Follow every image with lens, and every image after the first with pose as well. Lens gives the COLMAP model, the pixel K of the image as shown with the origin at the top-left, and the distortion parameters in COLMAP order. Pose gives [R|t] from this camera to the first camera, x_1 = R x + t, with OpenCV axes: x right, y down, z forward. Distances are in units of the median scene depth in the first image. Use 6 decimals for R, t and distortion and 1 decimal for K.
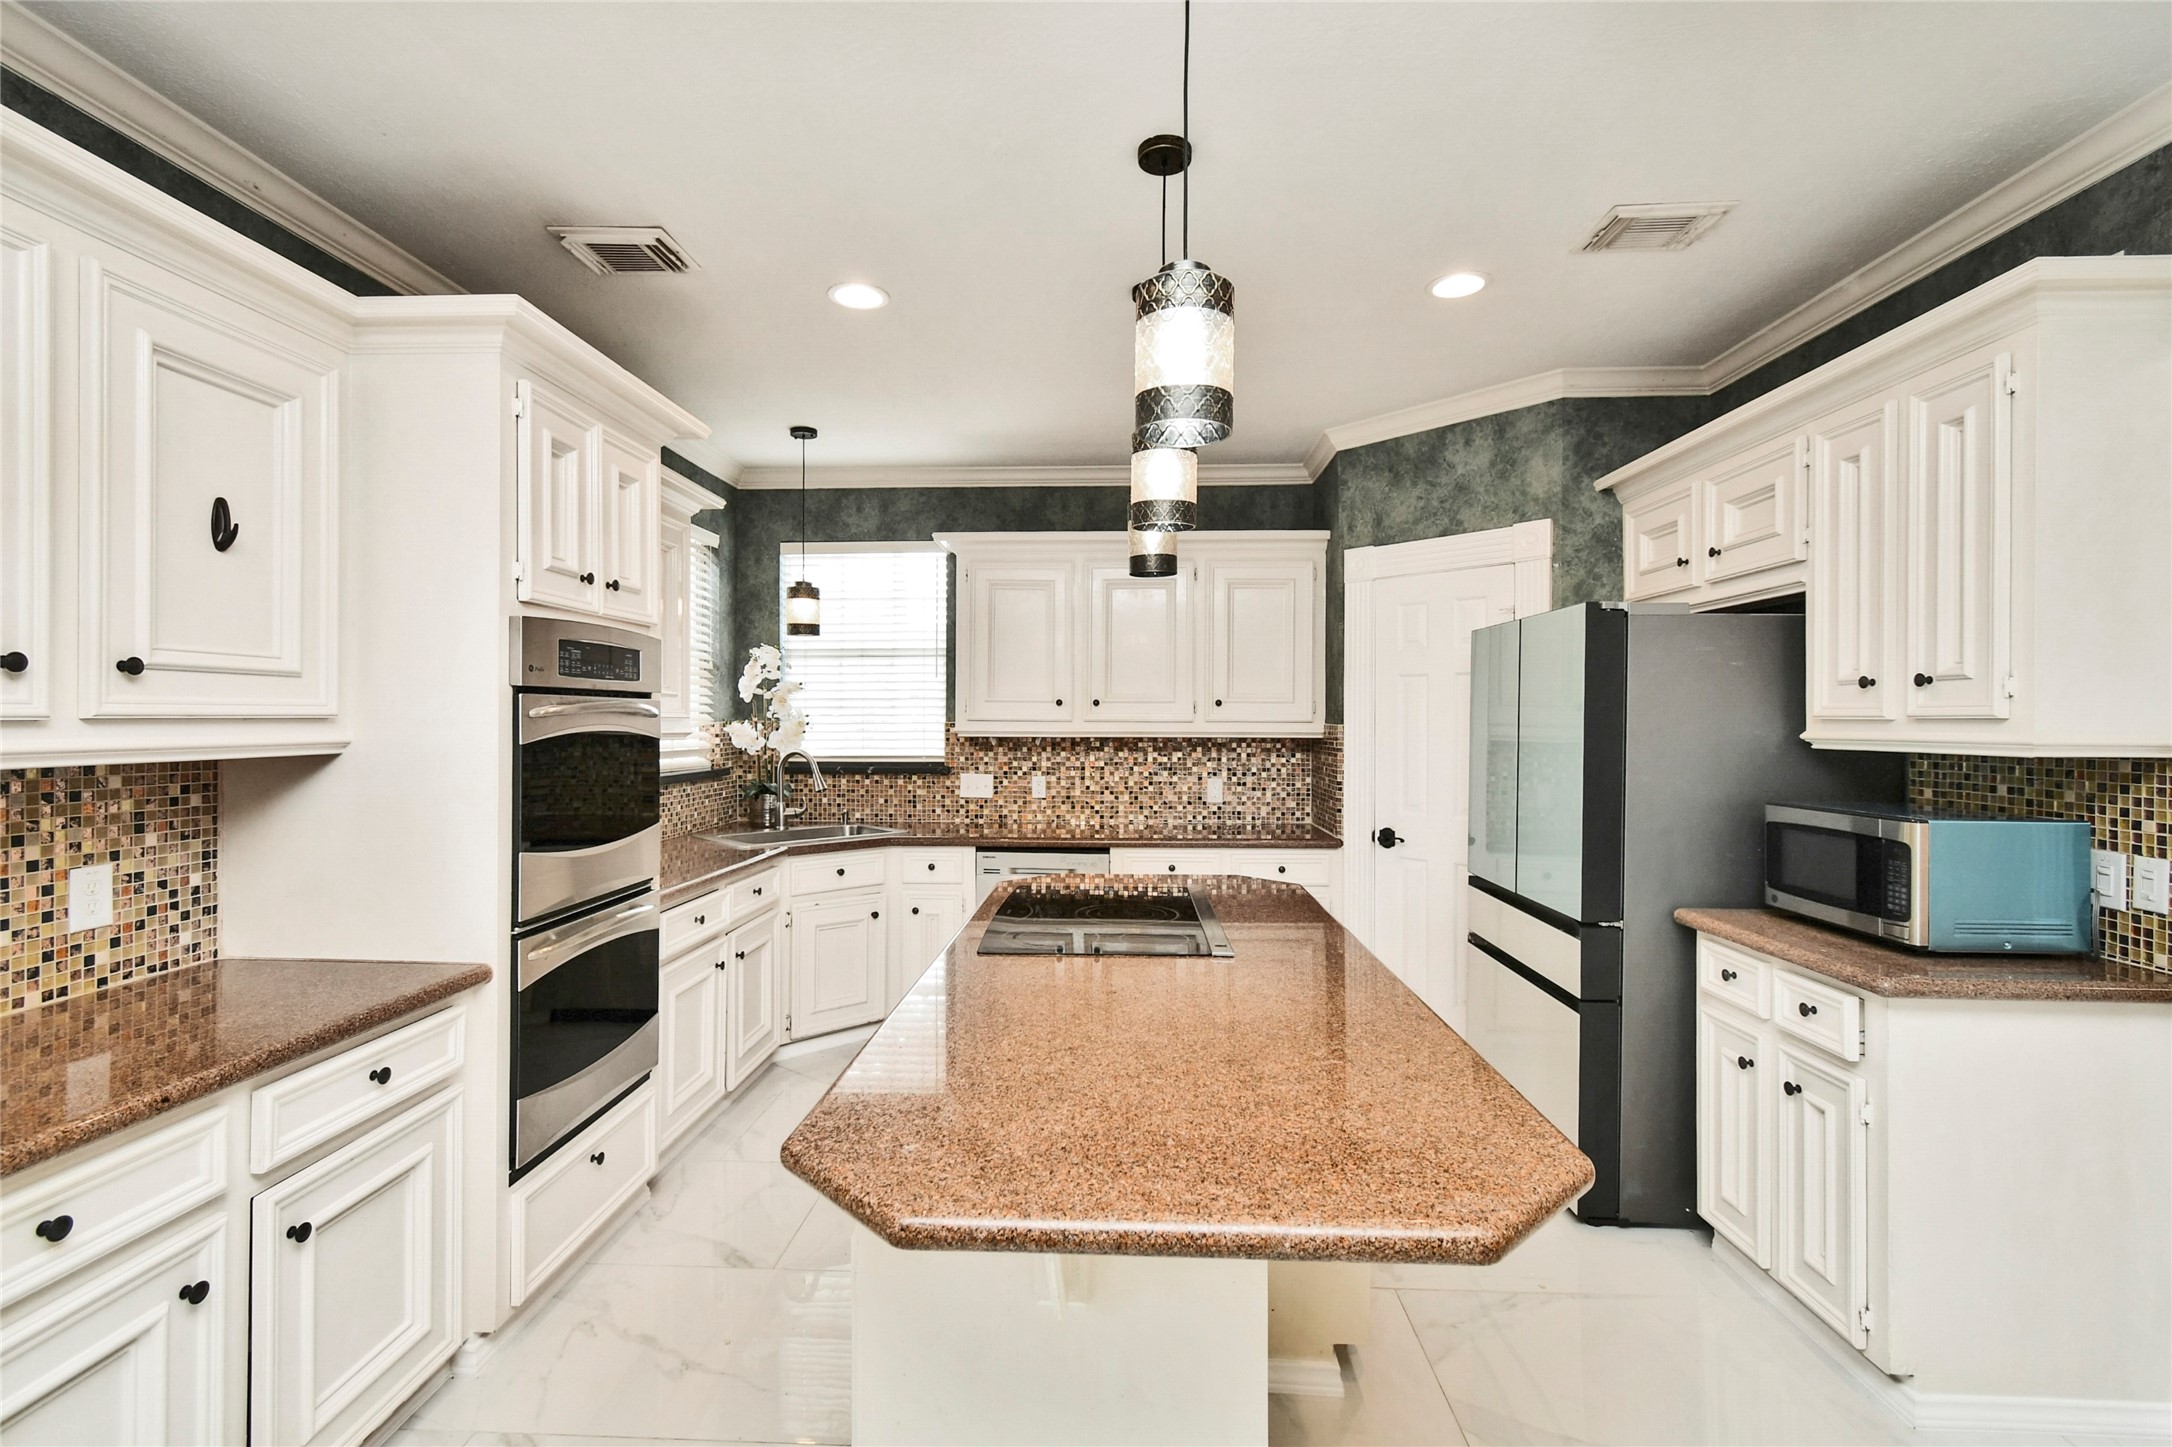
lens RADIAL K [[979.1, 0, 1085.0], [0, 979.1, 728.2], [0, 0, 1]] dist [0.004001, -0.002738]
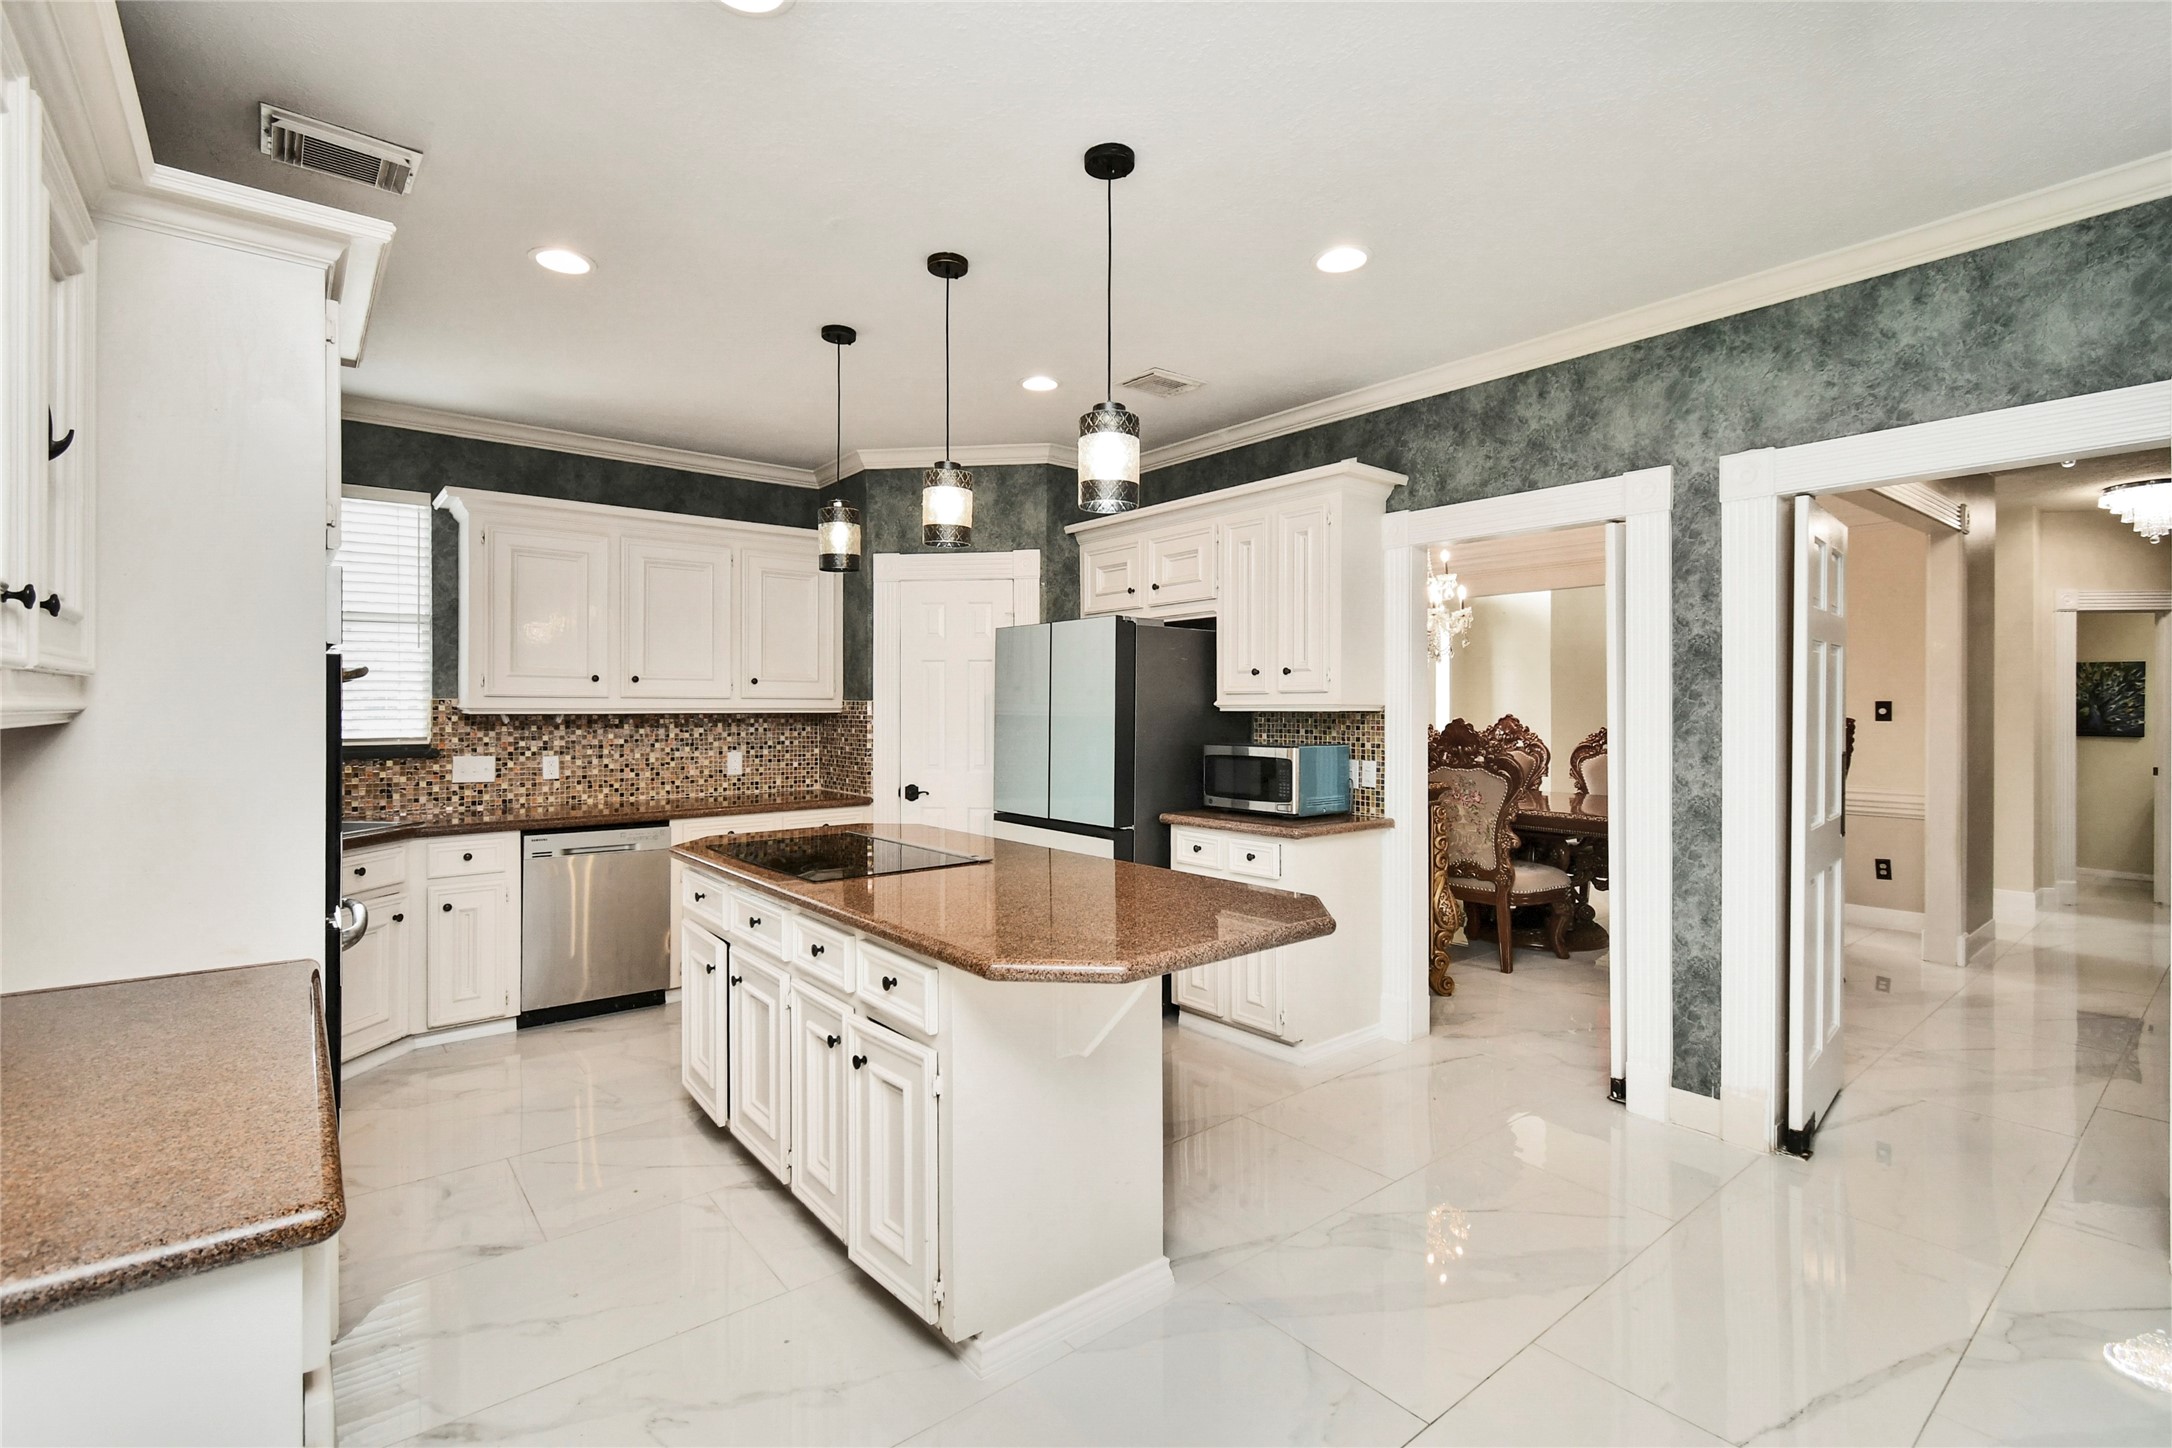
lens RADIAL K [[979.1, 0, 1081.9], [0, 979.1, 718.2], [0, 0, 1]] dist [0.004001, -0.002738]
pose [[0.750740, -0.011677, 0.660495, -0.335823], [0.008848, 0.999932, 0.007622, 0.011166], [-0.660539, 0.000122, 0.750792, -0.062337]]
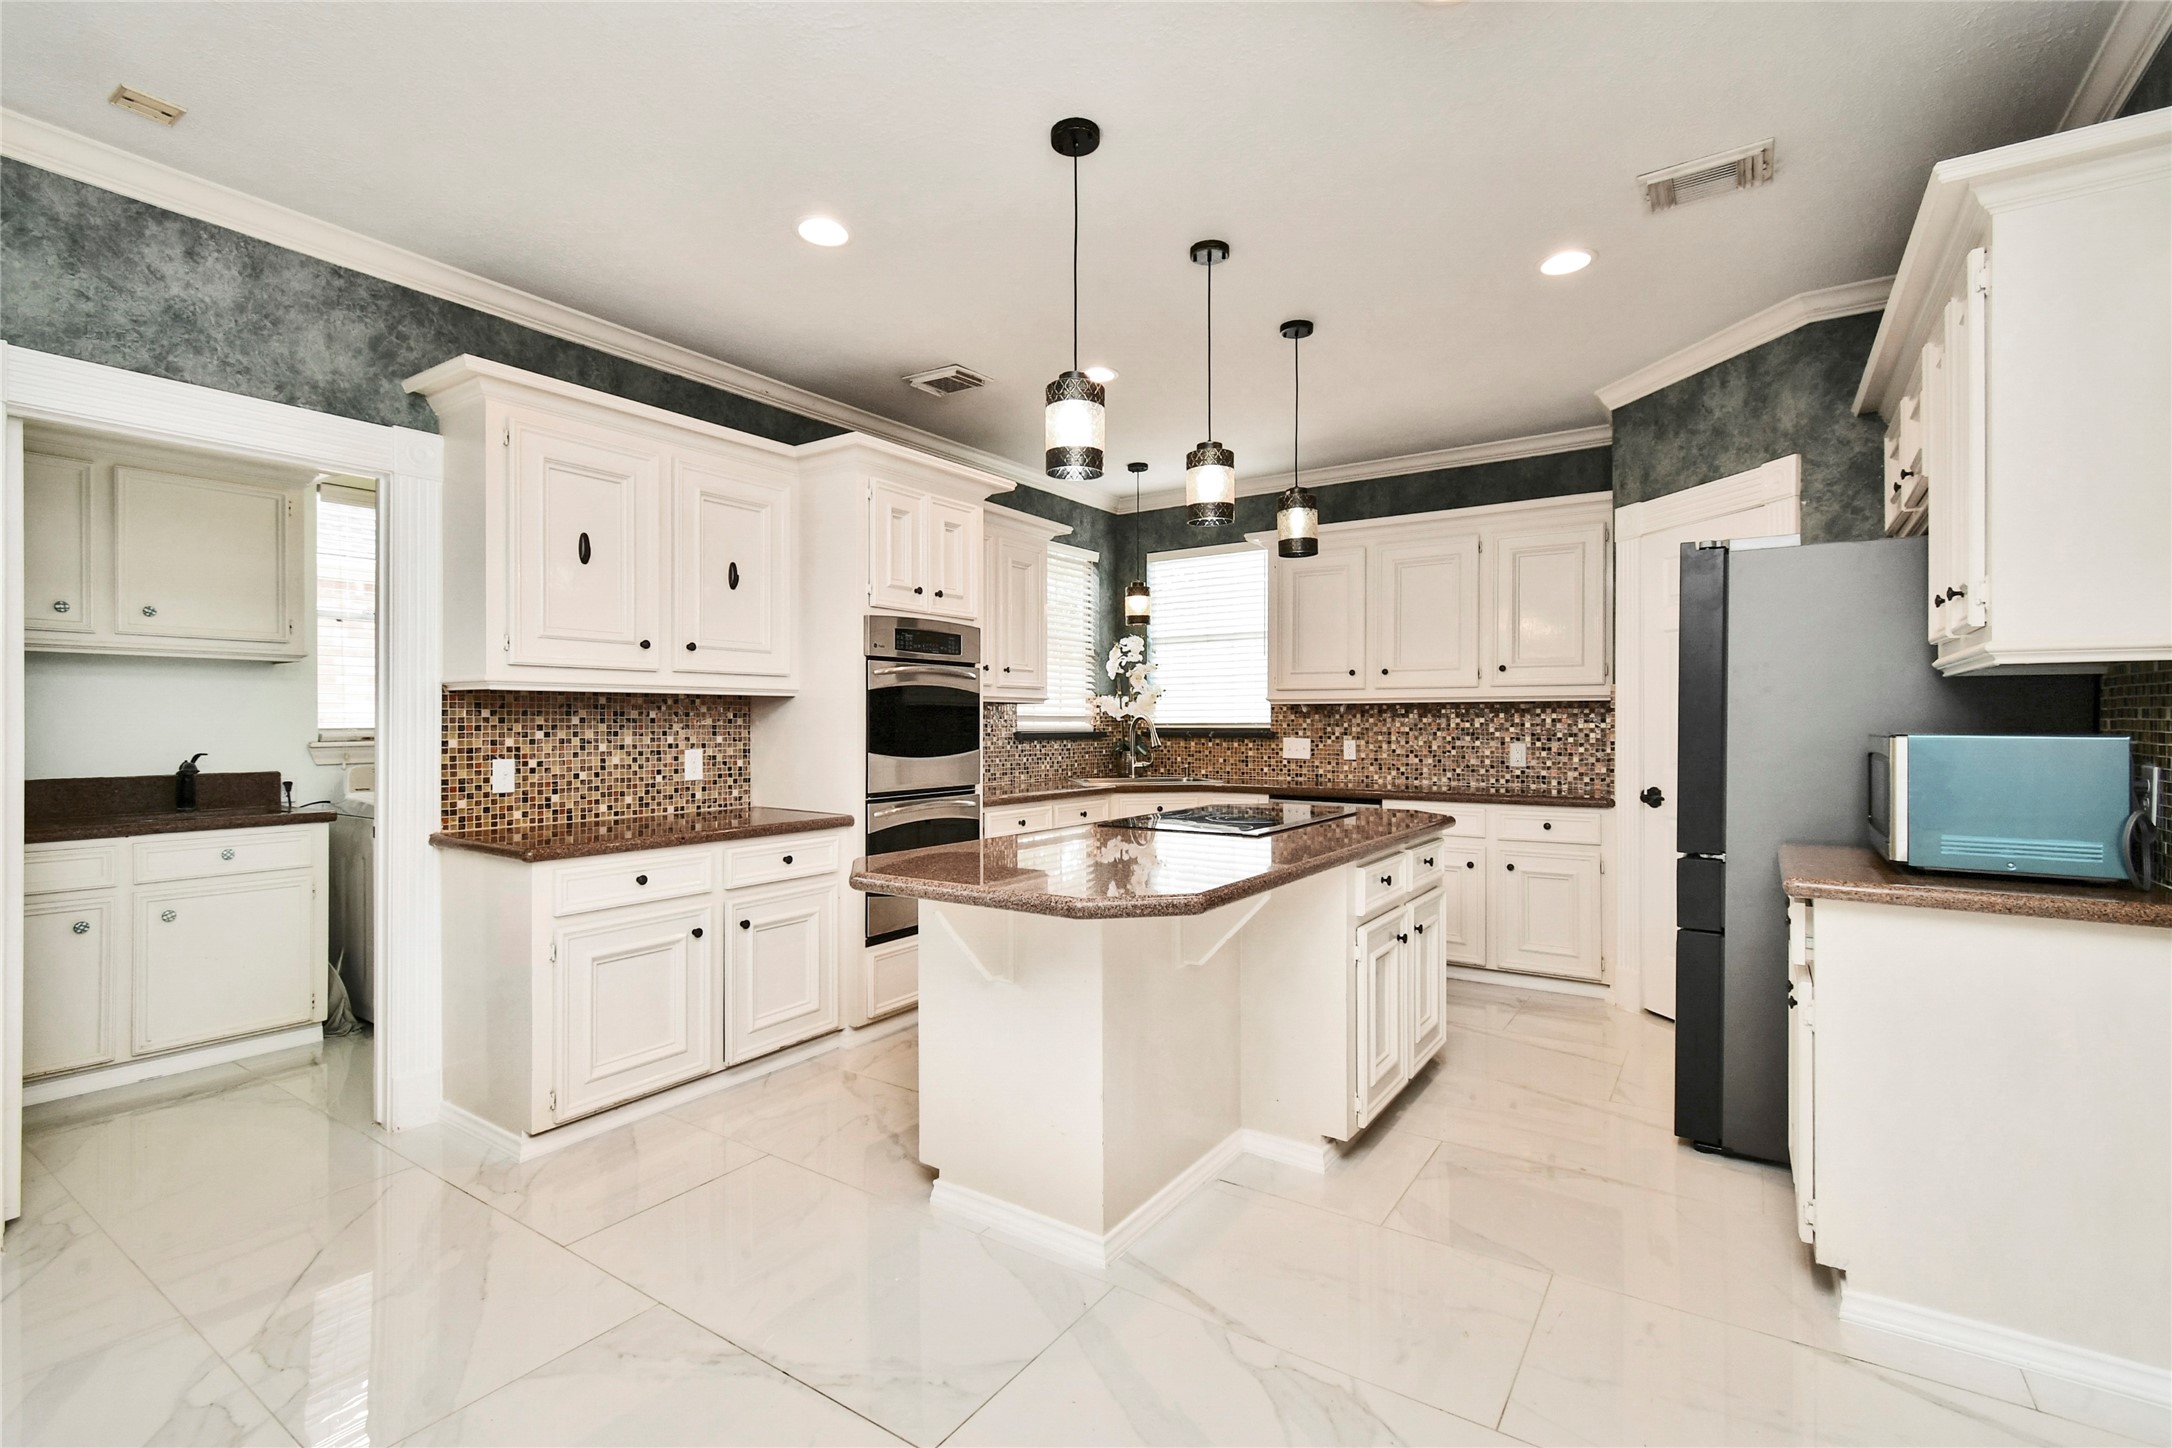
lens RADIAL K [[979.1, 0, 1085.0], [0, 979.1, 732.2], [0, 0, 1]] dist [0.004001, -0.002738]
pose [[0.851639, 0.001889, -0.524125, 0.331003], [-0.001392, 0.999998, 0.001342, 0.045314], [0.524127, -0.000413, 0.851640, -0.136039]]
